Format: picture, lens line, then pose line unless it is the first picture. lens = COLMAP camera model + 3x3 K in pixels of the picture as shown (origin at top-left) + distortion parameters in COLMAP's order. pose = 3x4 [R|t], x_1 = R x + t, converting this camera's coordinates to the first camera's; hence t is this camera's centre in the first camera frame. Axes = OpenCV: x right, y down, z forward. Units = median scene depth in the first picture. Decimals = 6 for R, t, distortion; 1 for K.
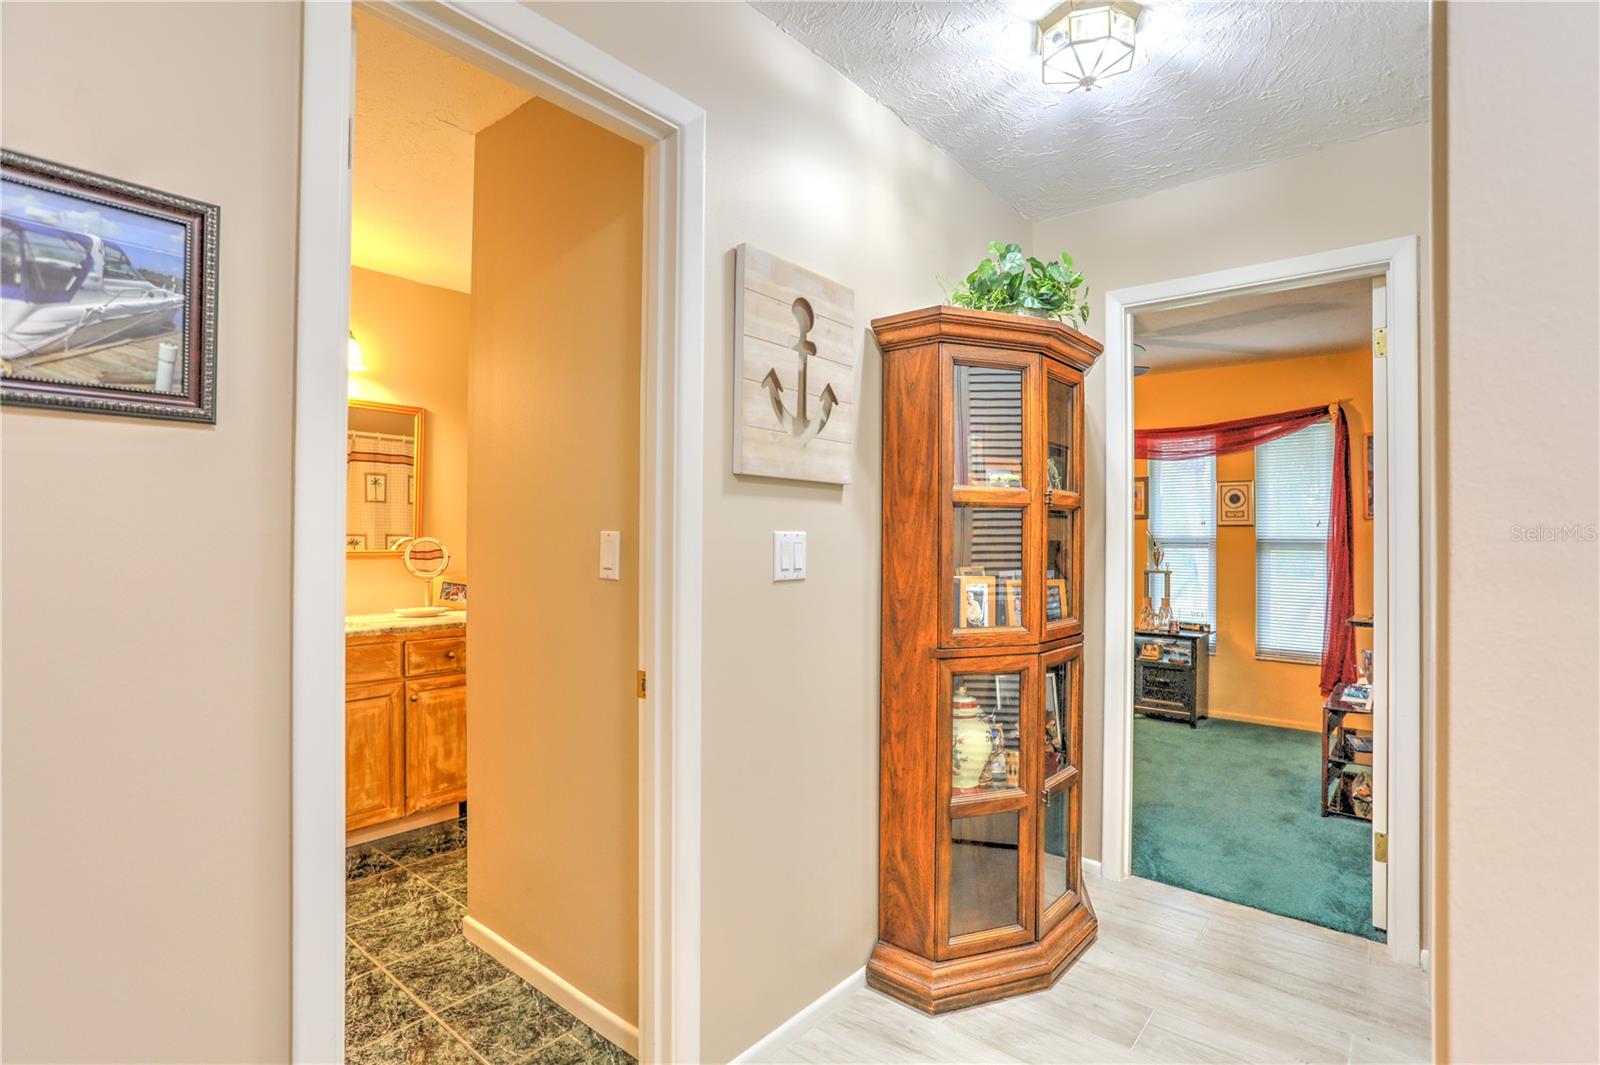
lens RADIAL K [[776.9, 0, 804.4], [0, 776.9, 531.4], [0, 0, 1]] dist [-0.062088, 0.030749]
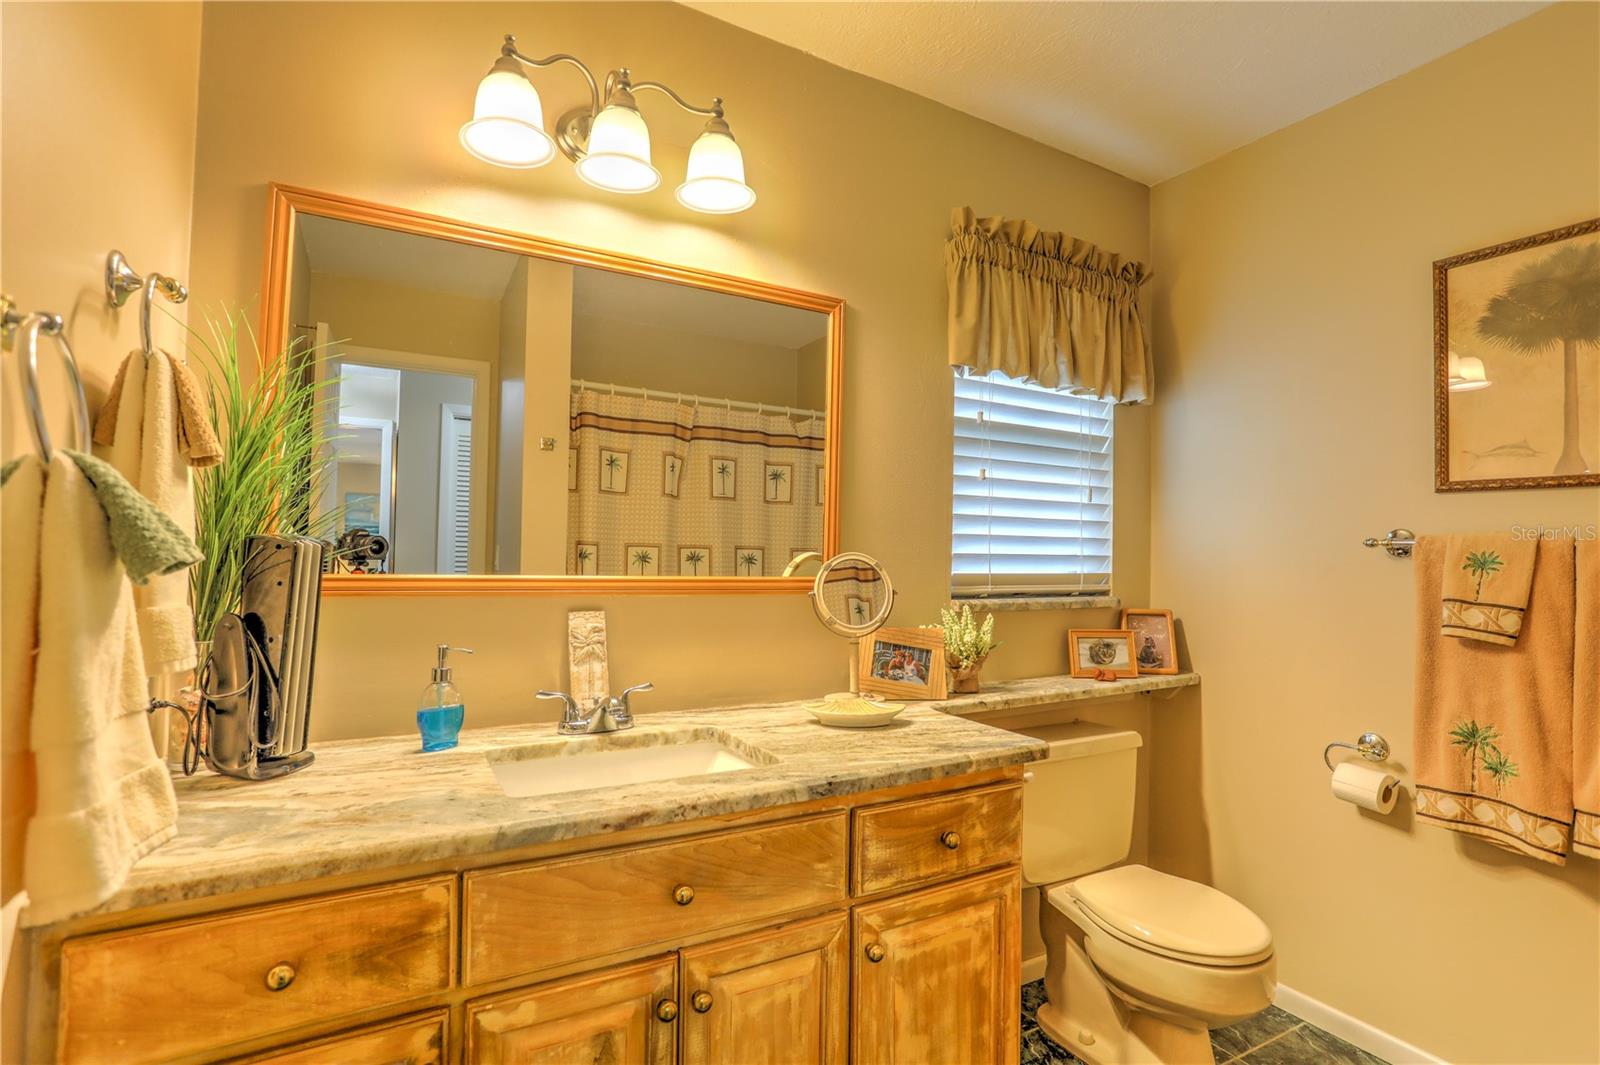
lens RADIAL K [[776.9, 0, 804.4], [0, 776.9, 531.4], [0, 0, 1]] dist [-0.062088, 0.030749]
pose [[0.937744, 0.005192, -0.347289, -0.247250], [-0.012390, 0.999752, -0.018510, 0.002550], [0.347107, 0.021660, 0.937575, 0.367921]]
